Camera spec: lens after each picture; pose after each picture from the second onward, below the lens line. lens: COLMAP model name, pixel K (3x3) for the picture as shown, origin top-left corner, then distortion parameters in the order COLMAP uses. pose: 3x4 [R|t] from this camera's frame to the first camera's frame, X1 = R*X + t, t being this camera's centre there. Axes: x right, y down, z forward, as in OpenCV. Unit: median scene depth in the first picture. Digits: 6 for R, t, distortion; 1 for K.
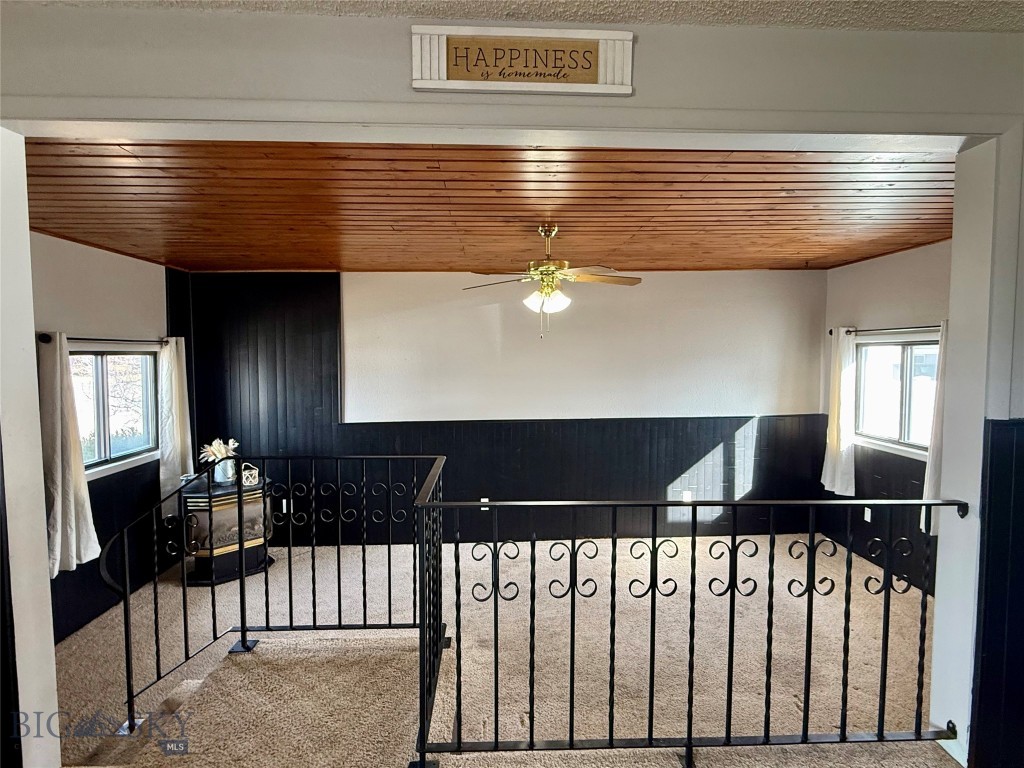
lens RADIAL K [[540.5, 0, 512.0], [0, 540.5, 384.0], [0, 0, 1]] dist [-0.000243, 0.000013]
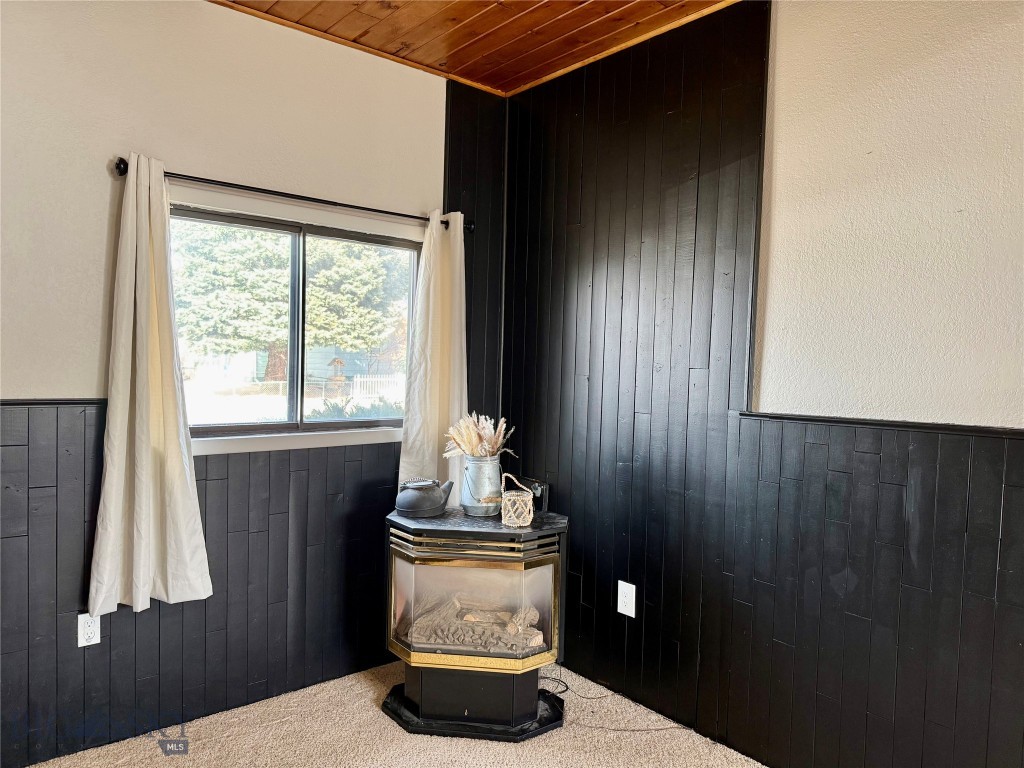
lens RADIAL K [[730.2, 0, 512.0], [0, 730.2, 384.0], [0, 0, 1]] dist [0.001069, -0.001501]
pose [[0.604774, 0.045639, -0.795088, -0.027181], [-0.073624, 0.997285, 0.001245, 0.073518], [0.792987, 0.057785, 0.606492, 0.646931]]
